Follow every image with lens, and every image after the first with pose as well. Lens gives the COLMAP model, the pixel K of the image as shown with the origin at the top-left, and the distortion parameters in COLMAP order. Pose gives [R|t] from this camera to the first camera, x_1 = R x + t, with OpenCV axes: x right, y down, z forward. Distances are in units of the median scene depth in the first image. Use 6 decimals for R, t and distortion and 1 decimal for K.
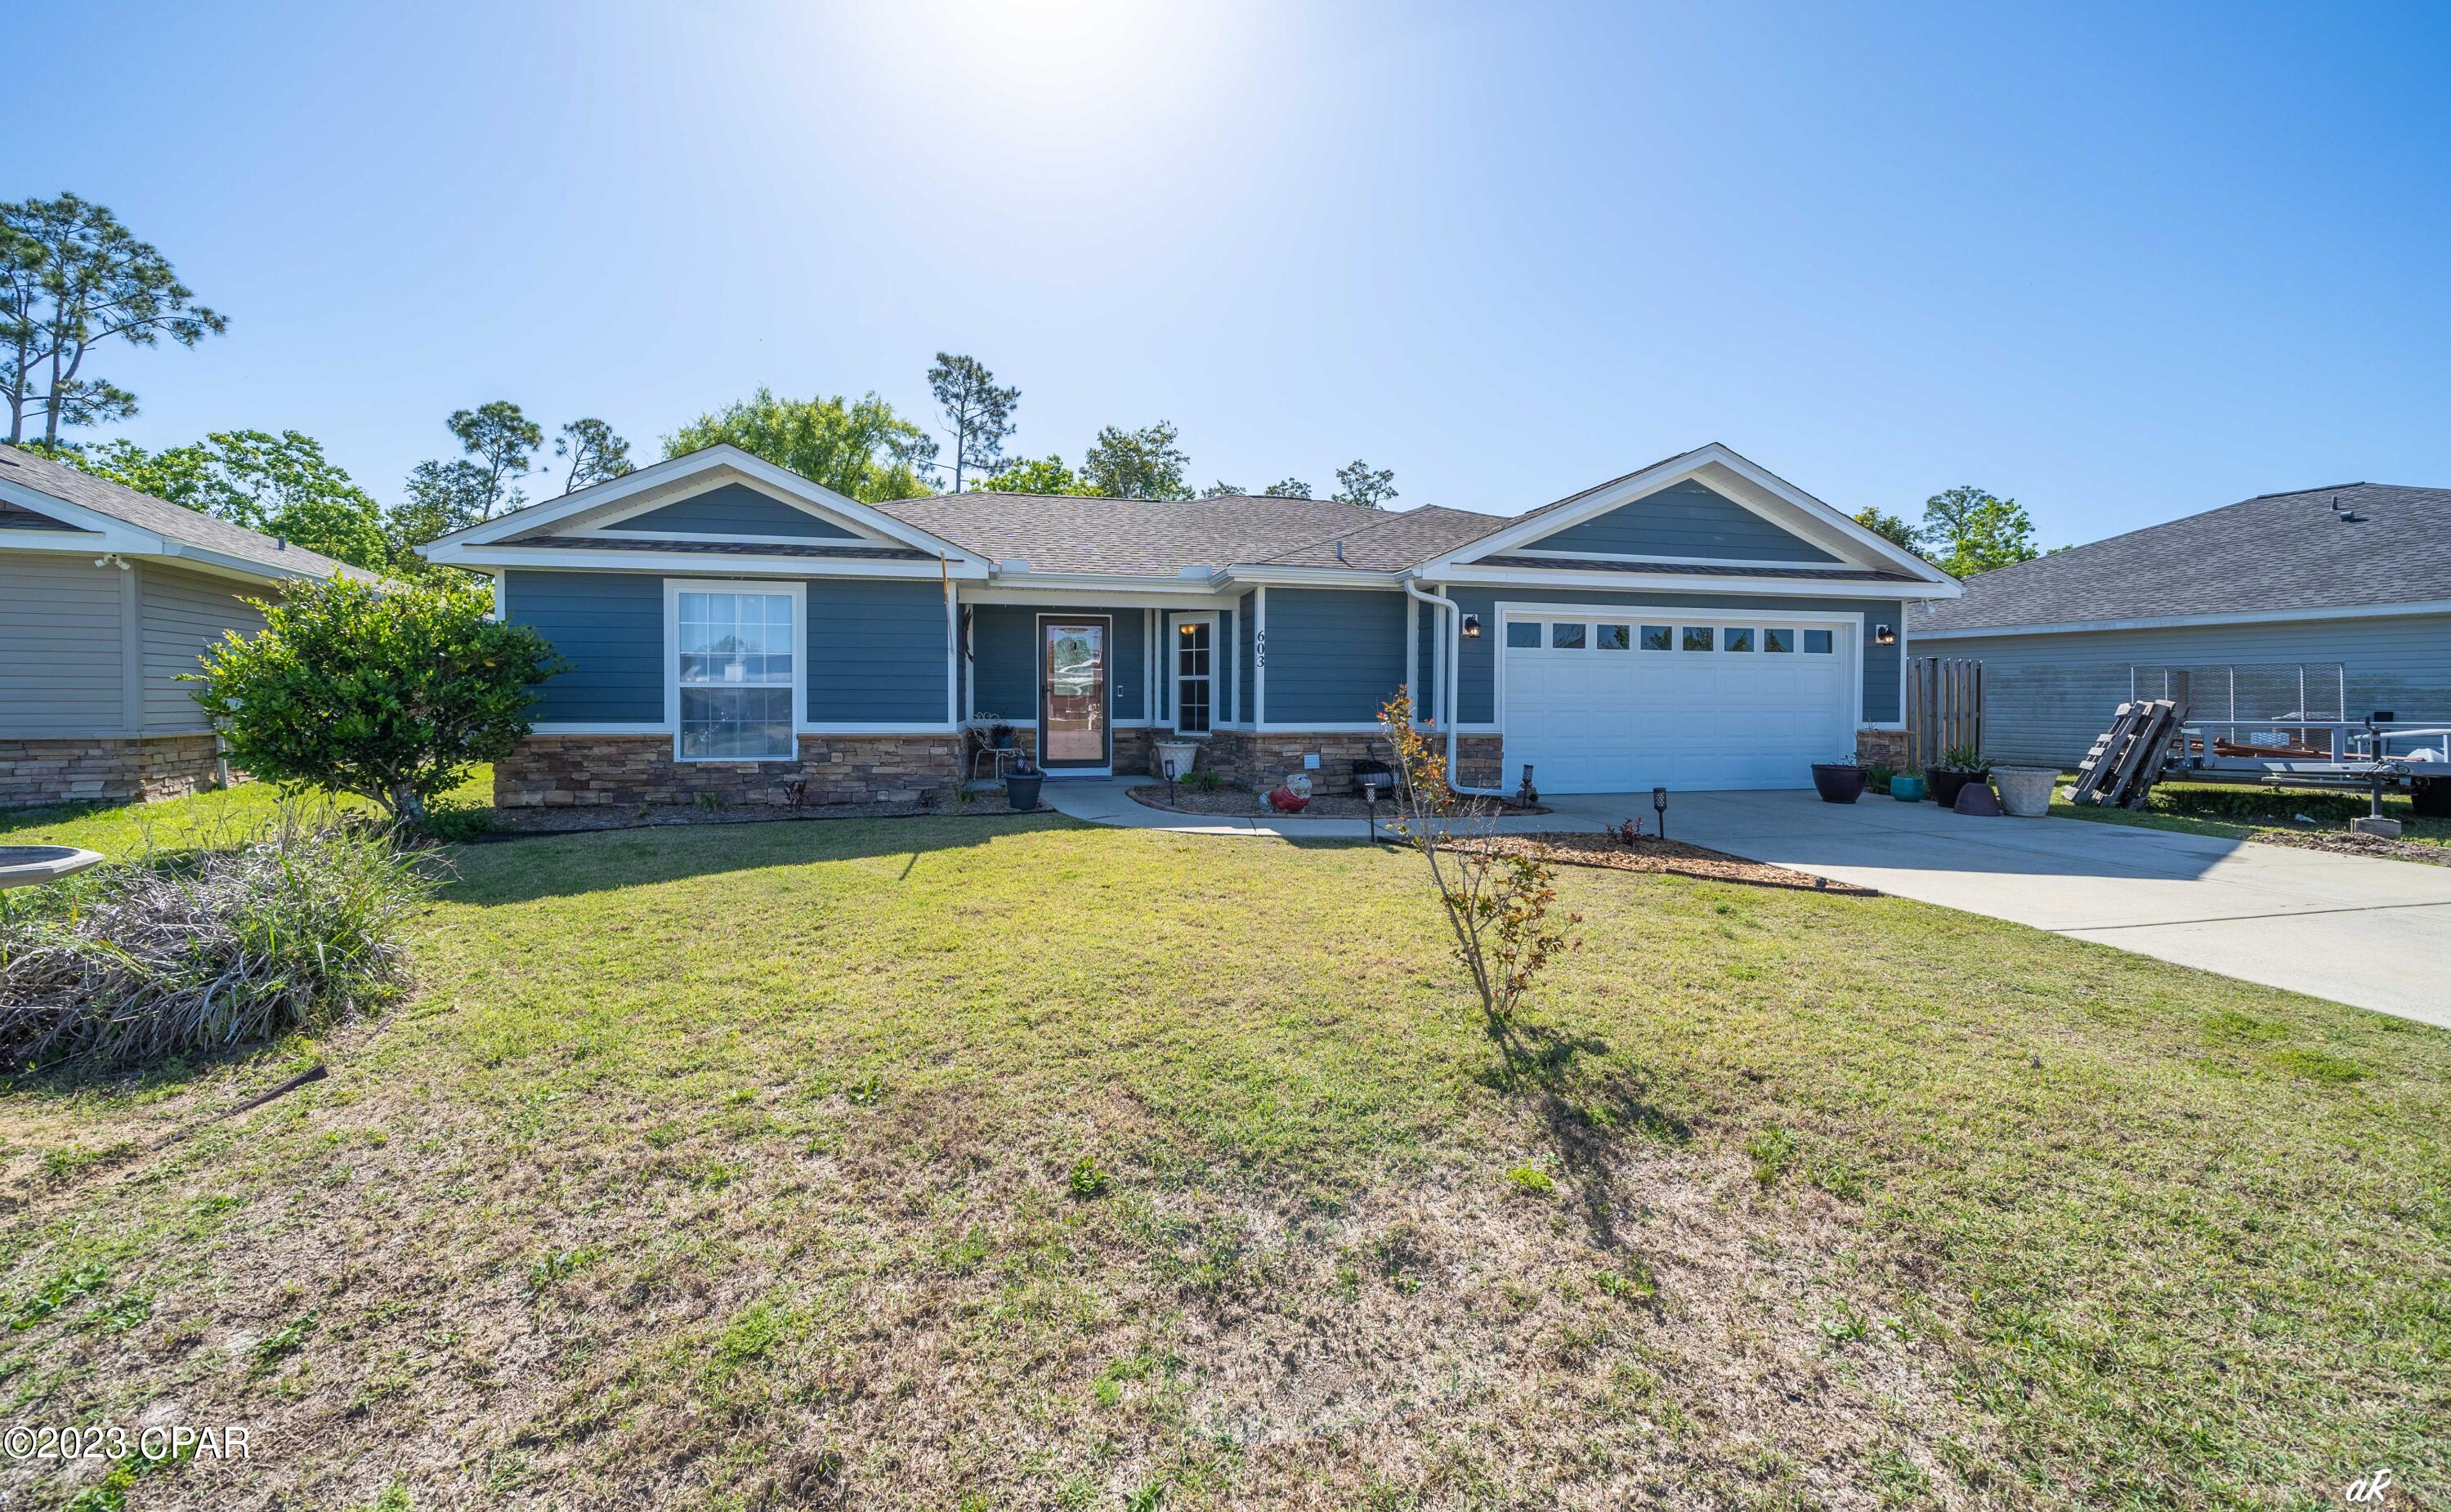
lens RADIAL K [[821.0, 0, 1222.6], [0, 821.0, 705.4], [0, 0, 1]] dist [0.008227, -0.005681]
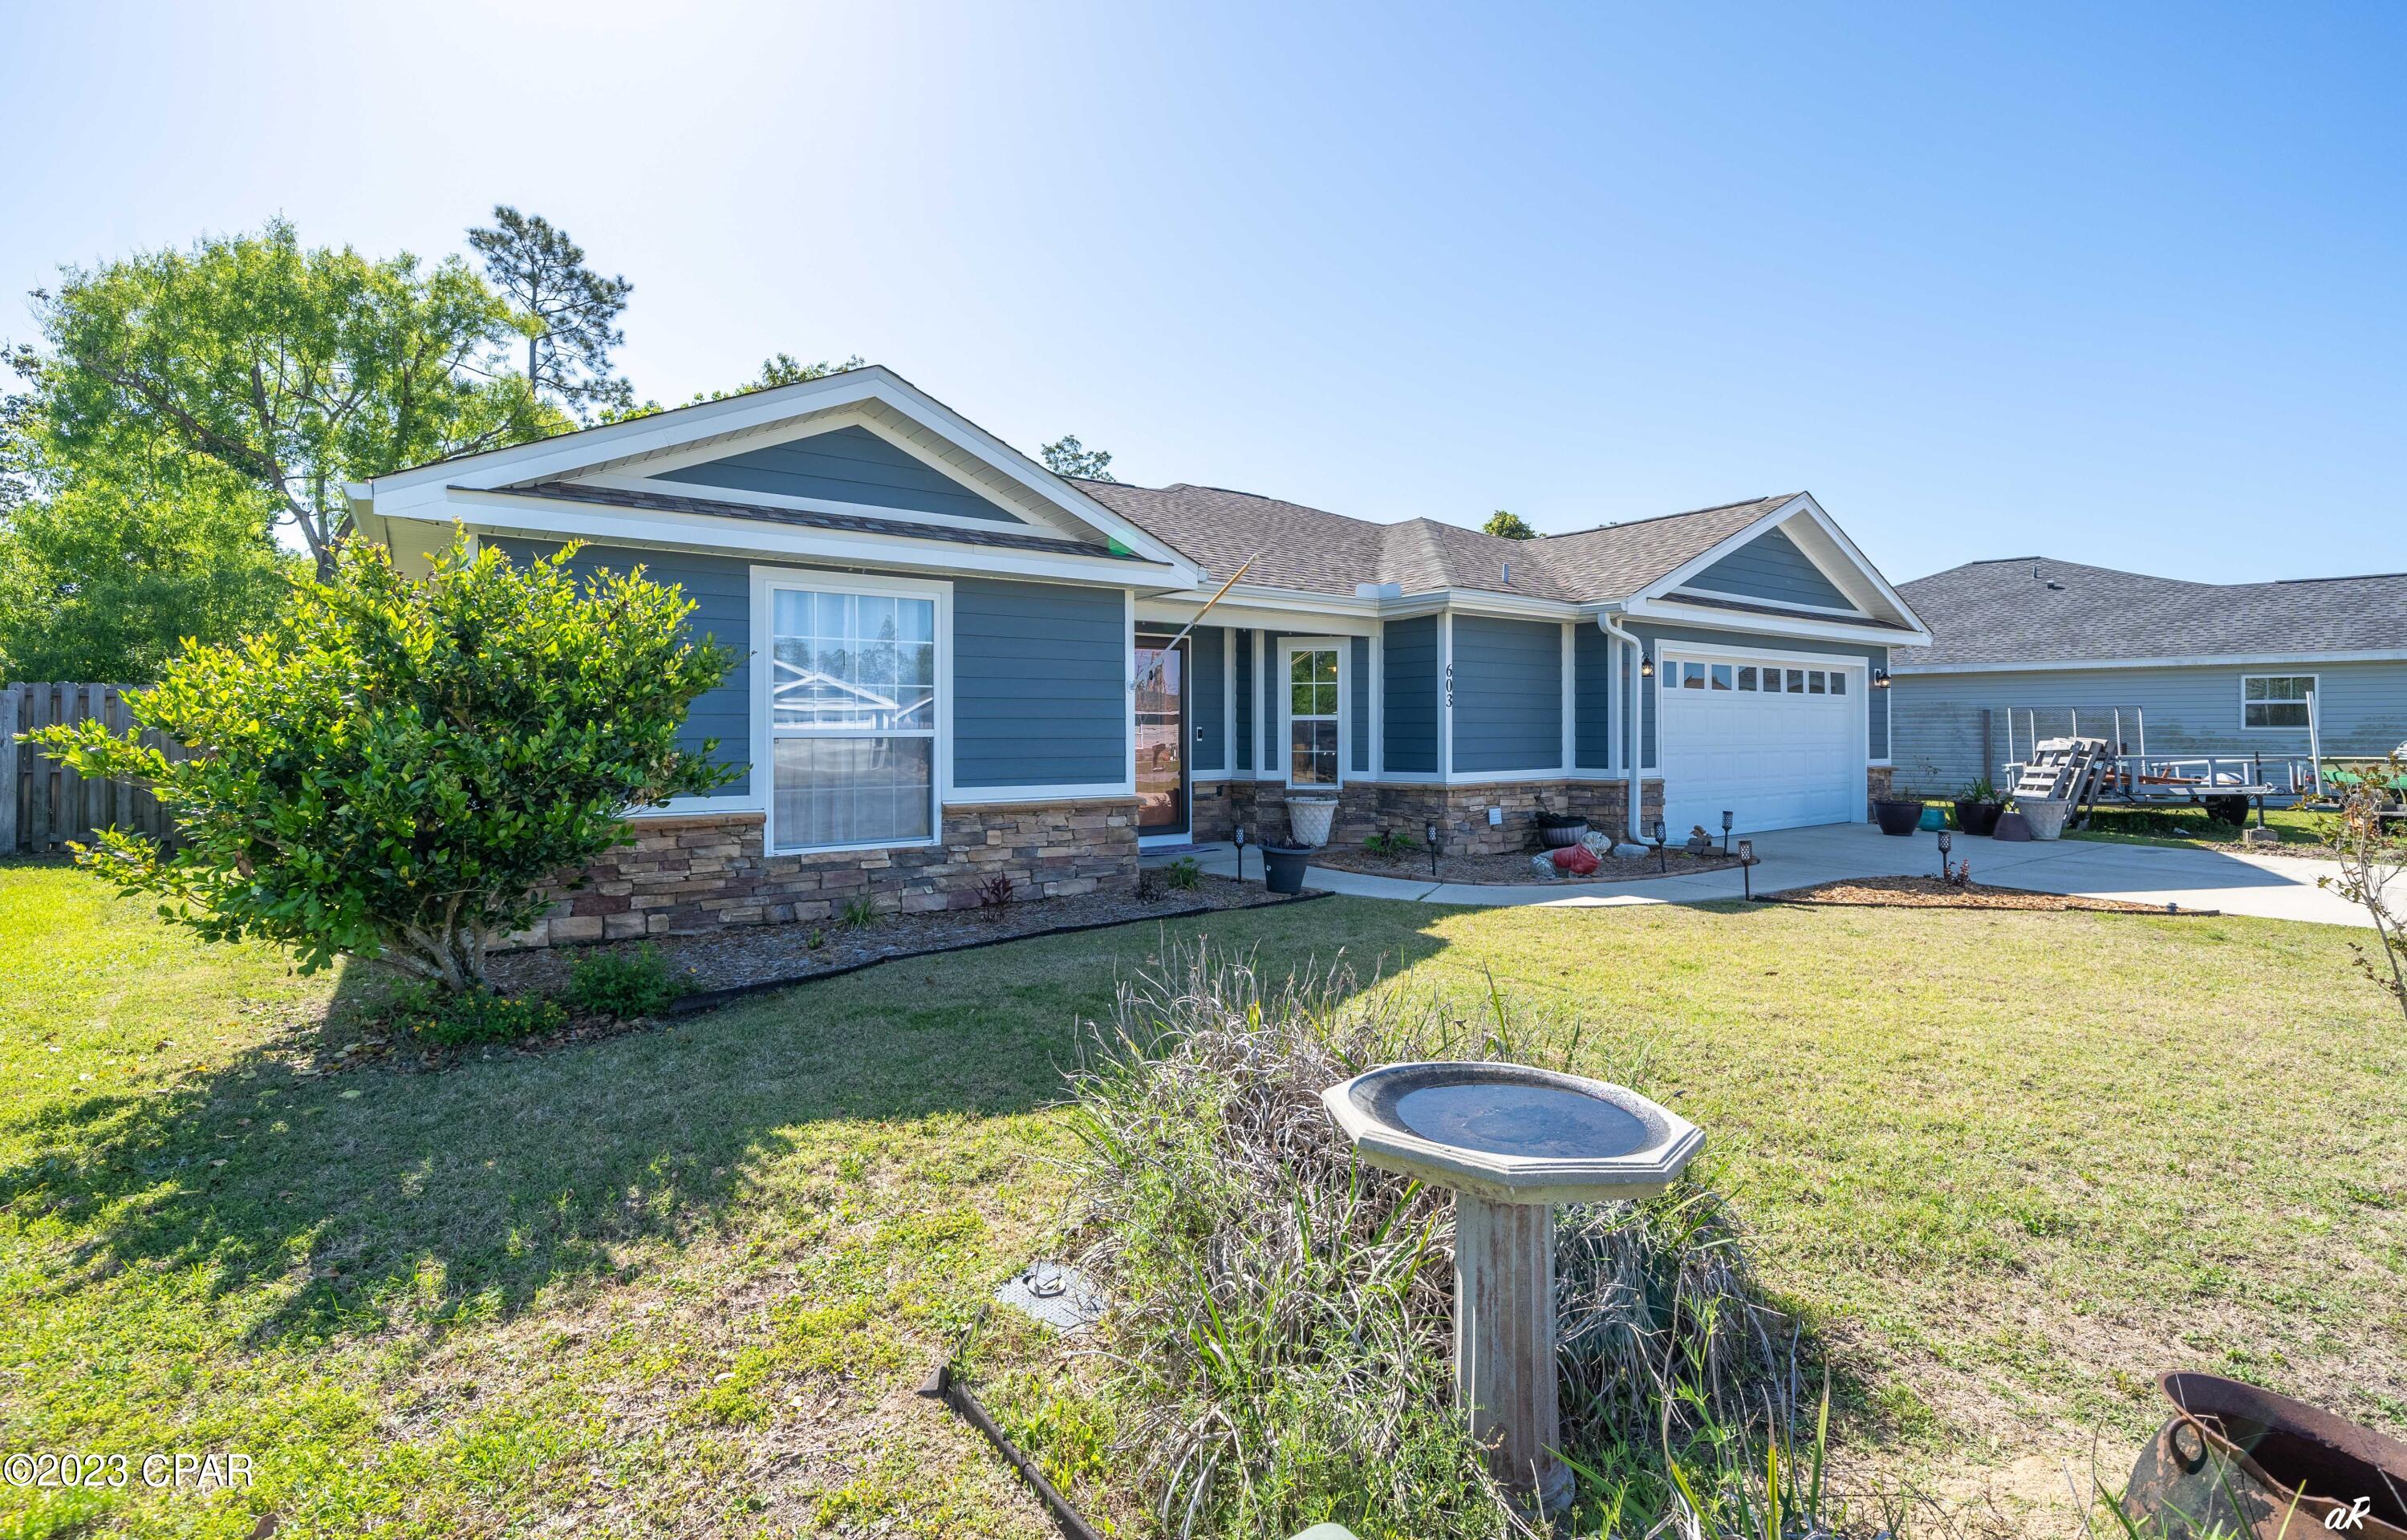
lens RADIAL K [[1026.7, 0, 1206.5], [0, 1026.7, 722.2], [0, 0, 1]] dist [0.001543, -0.000054]
pose [[0.915488, -0.002416, 0.402339, -0.547576], [0.008049, 0.999892, -0.012311, -0.017732], [-0.402266, 0.014508, 0.915408, 0.118731]]
